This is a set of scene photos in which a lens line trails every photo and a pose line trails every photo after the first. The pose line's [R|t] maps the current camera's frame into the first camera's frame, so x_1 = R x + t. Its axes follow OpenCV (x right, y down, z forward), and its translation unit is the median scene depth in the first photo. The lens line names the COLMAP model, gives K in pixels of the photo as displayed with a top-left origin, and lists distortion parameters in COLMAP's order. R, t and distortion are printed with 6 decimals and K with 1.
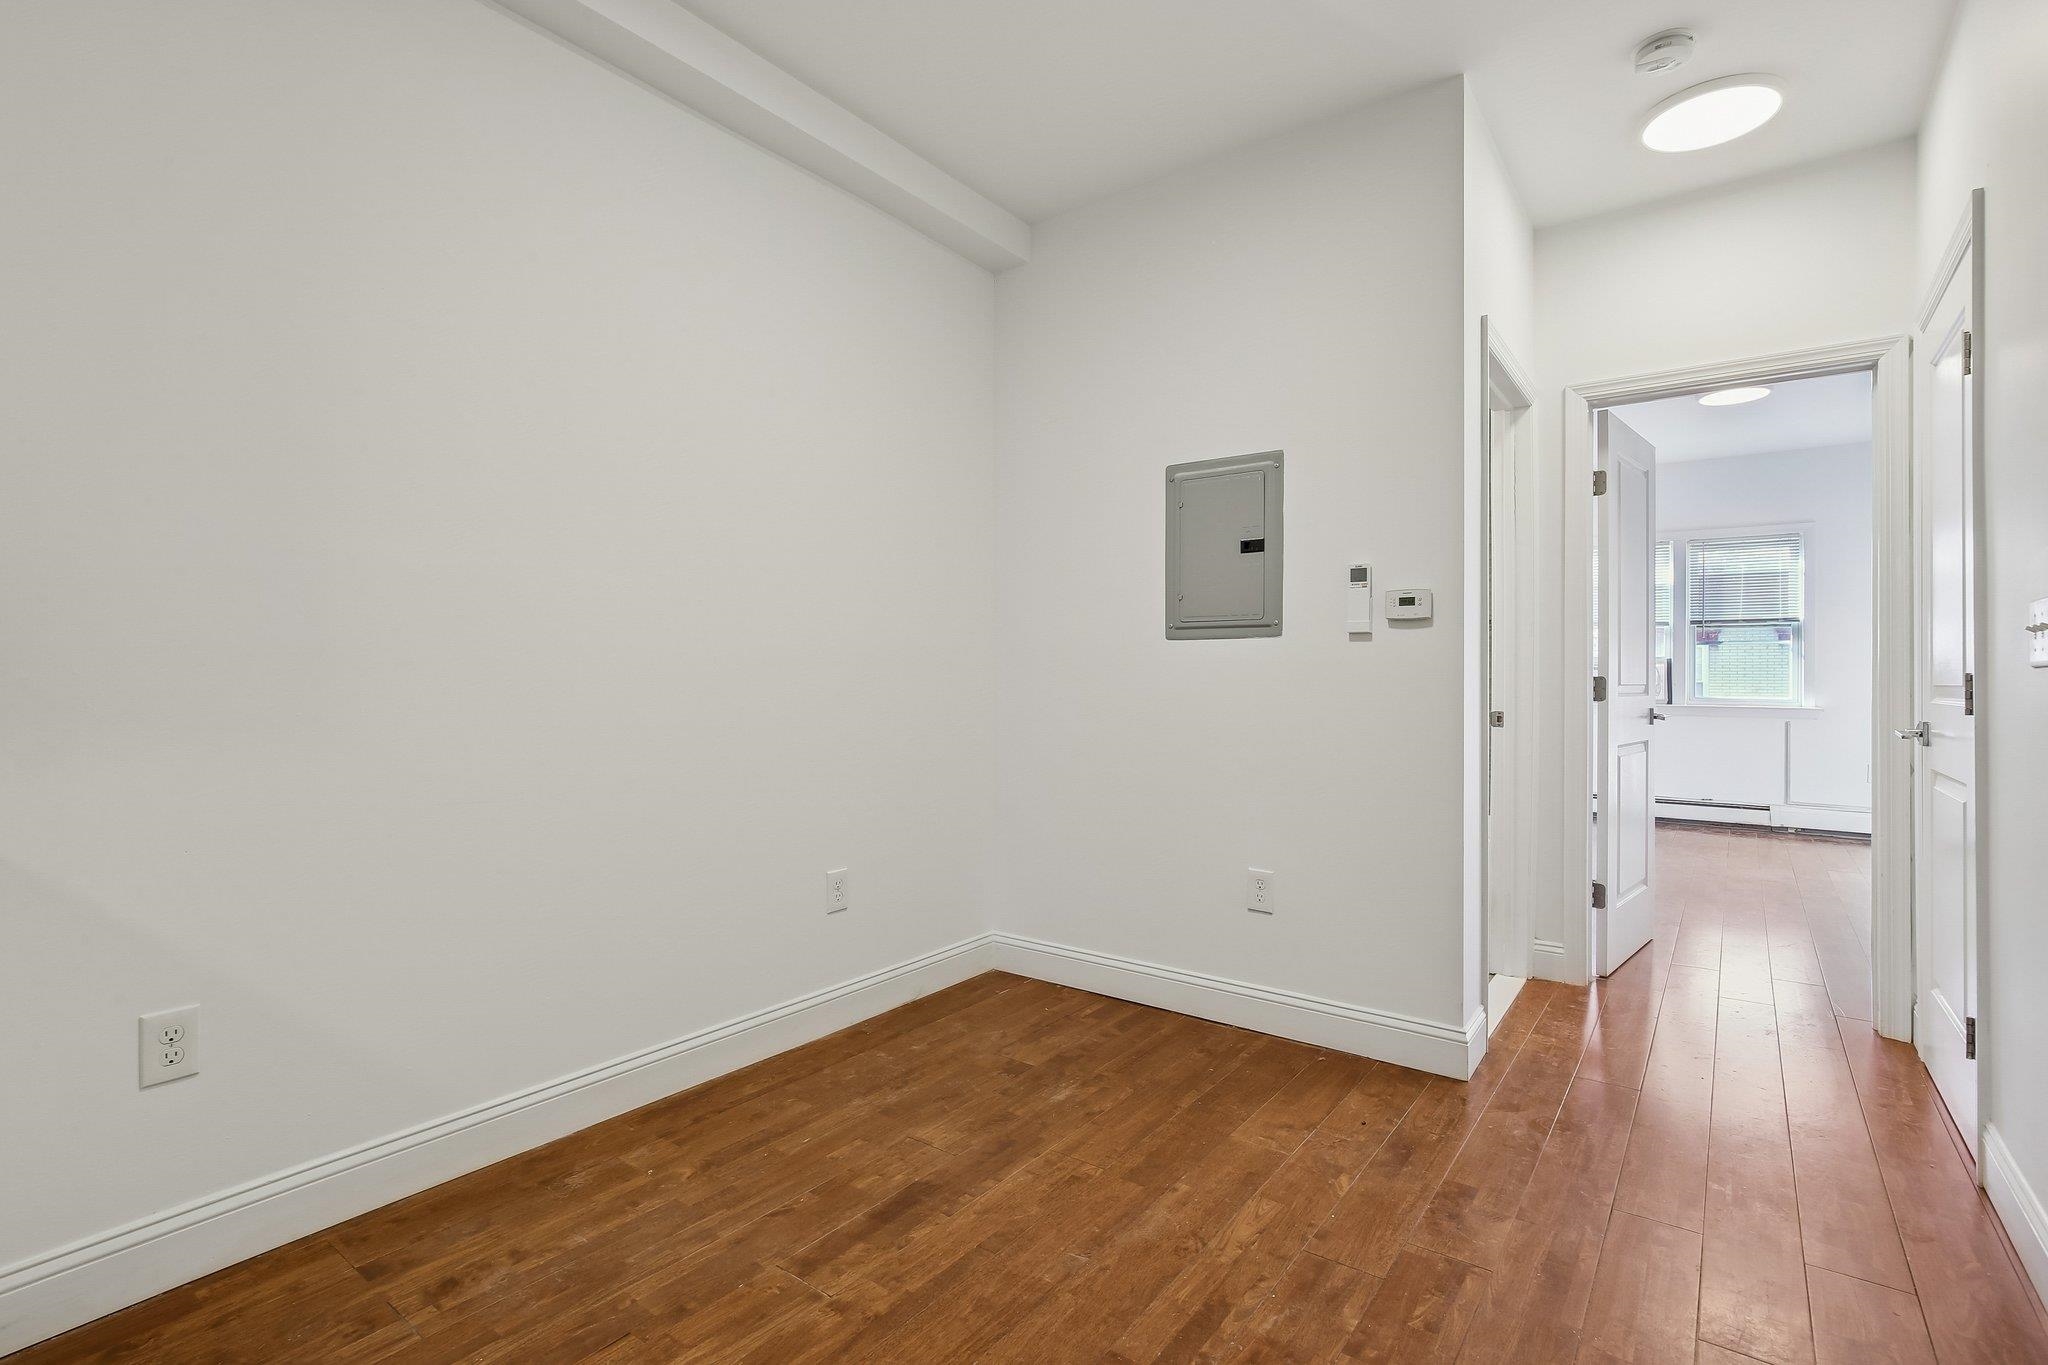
lens RADIAL K [[950.7, 0, 1015.0], [0, 950.7, 671.6], [0, 0, 1]] dist [-0.007650, 0.000288]
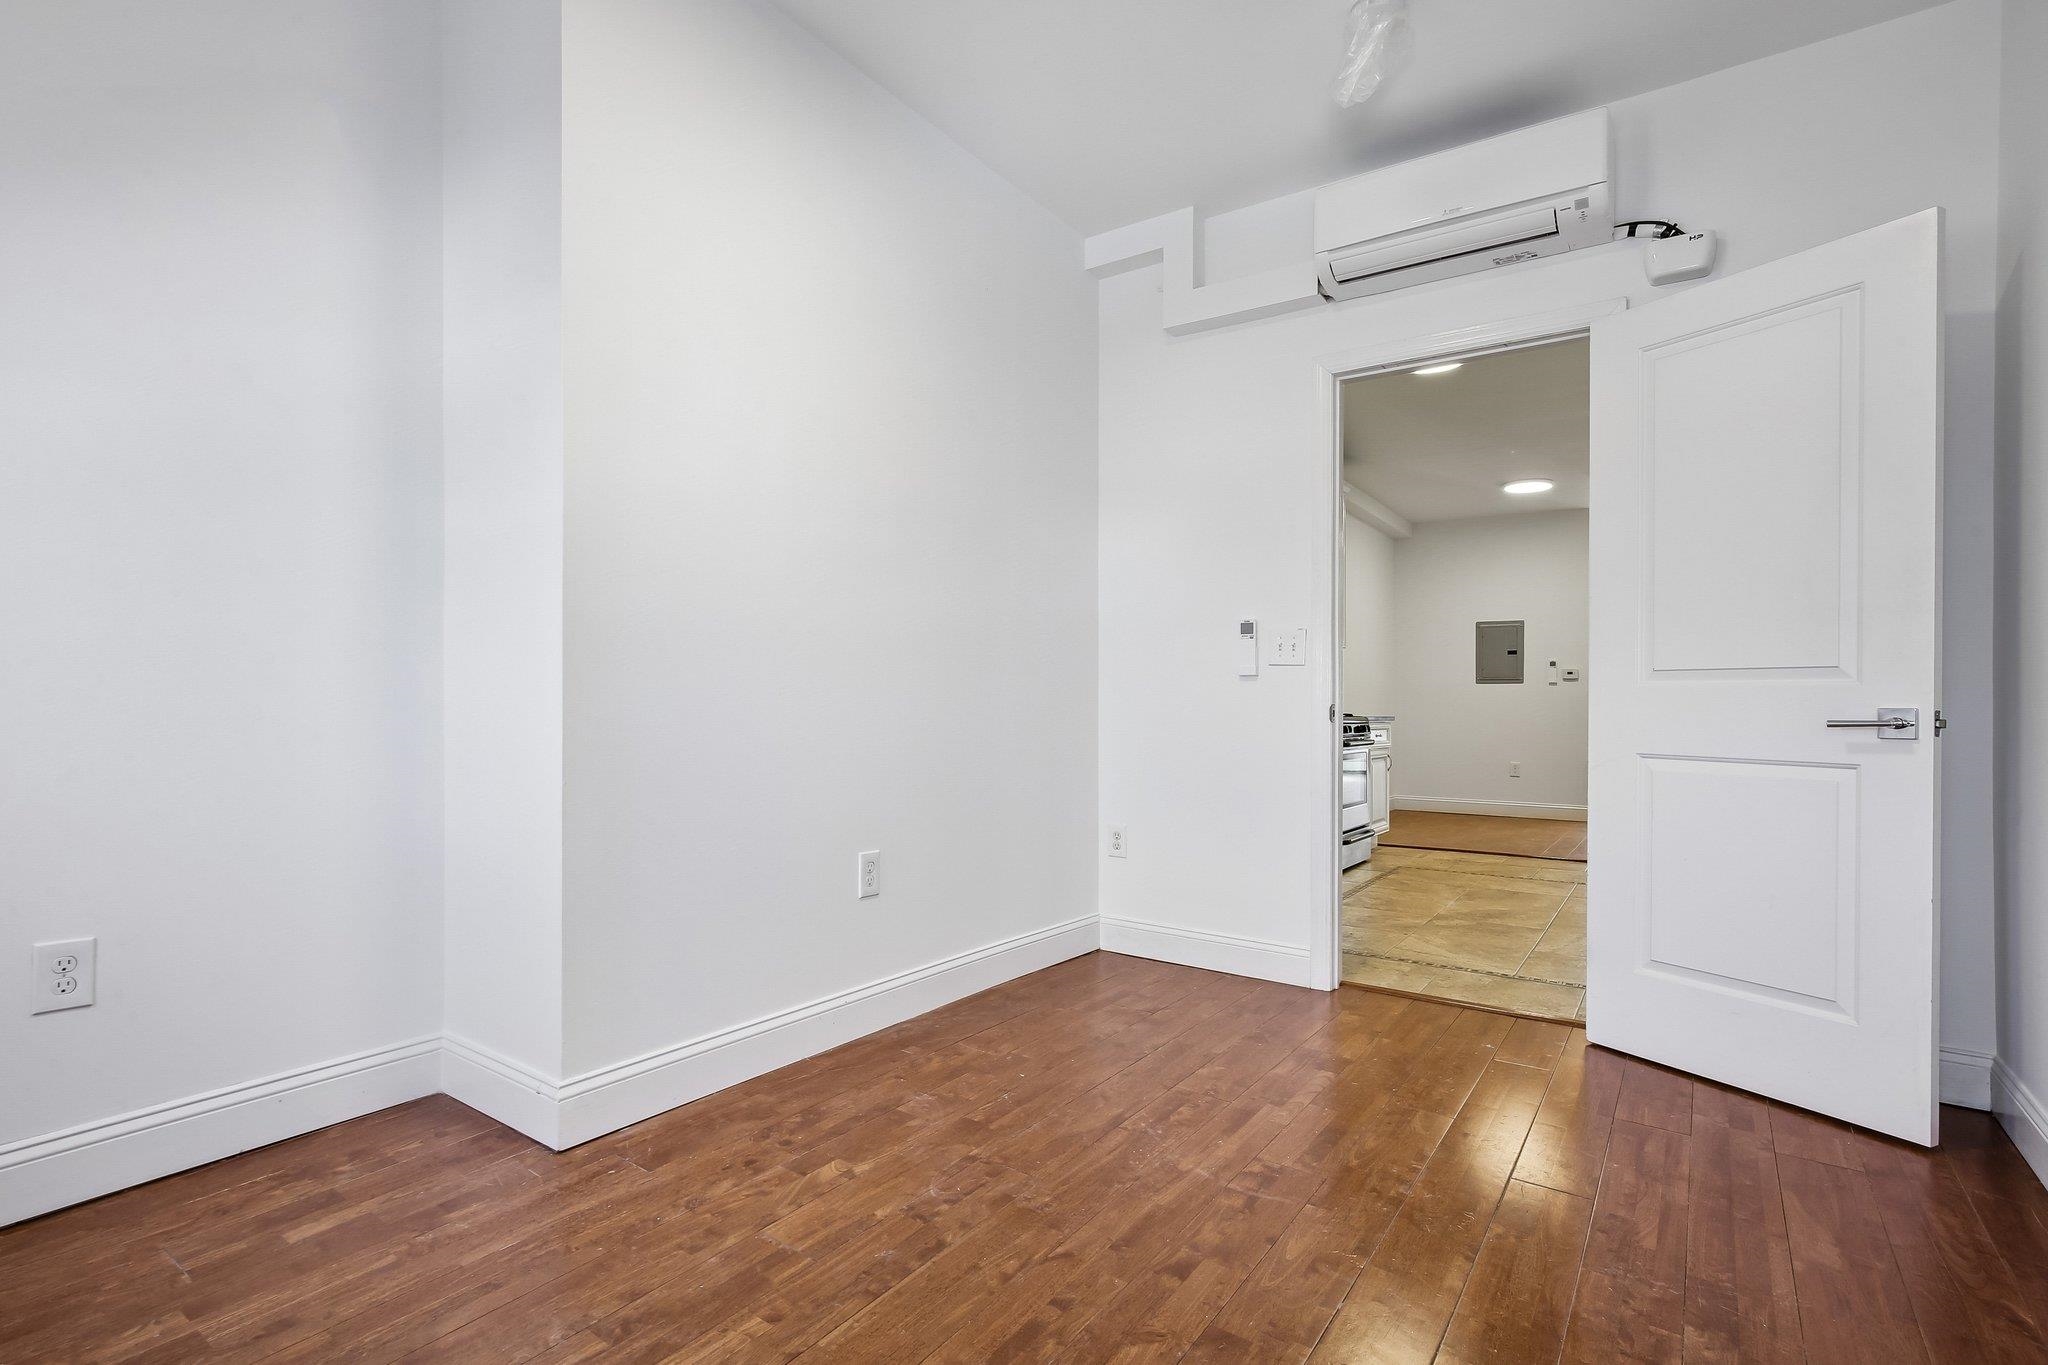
lens RADIAL K [[1002.0, 0, 978.6], [0, 1002.0, 688.0], [0, 0, 1]] dist [-0.028130, 0.000036]
pose [[0.999955, 0.003472, 0.008876, -1.505432], [-0.003429, 0.999982, -0.004863, -0.001584], [-0.008892, 0.004832, 0.999949, -2.170993]]
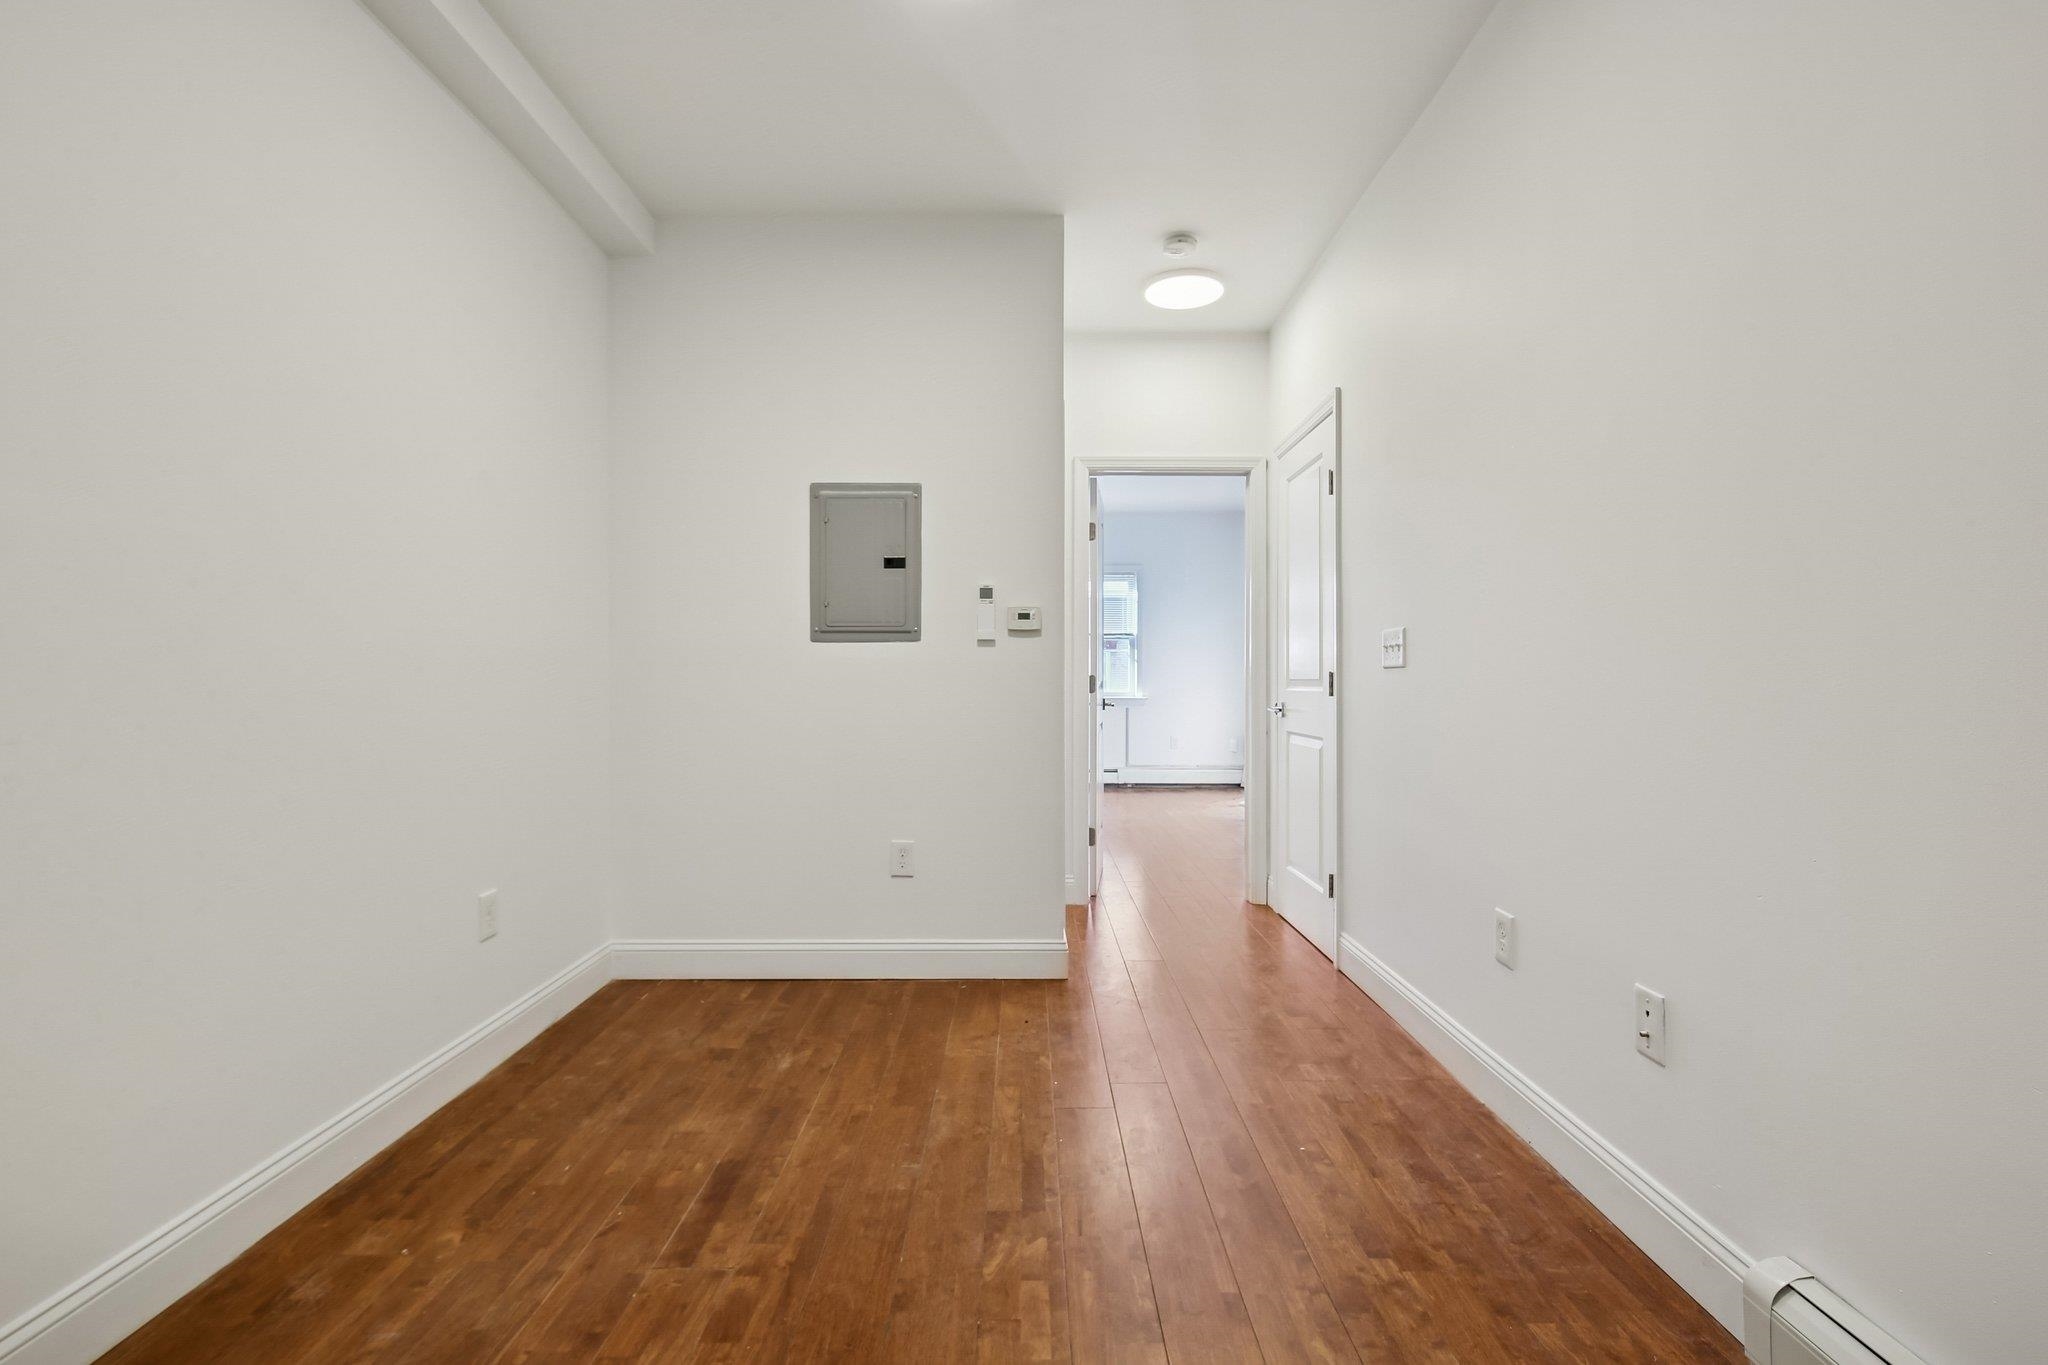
lens RADIAL K [[933.8, 0, 1015.3], [0, 933.8, 682.8], [0, 0, 1]] dist [-0.009091, 0.001115]
pose [[0.801709, -0.007961, 0.597661, -0.331105], [0.001676, 0.999937, 0.011071, 0.001779], [-0.597712, -0.007874, 0.801672, -0.002481]]
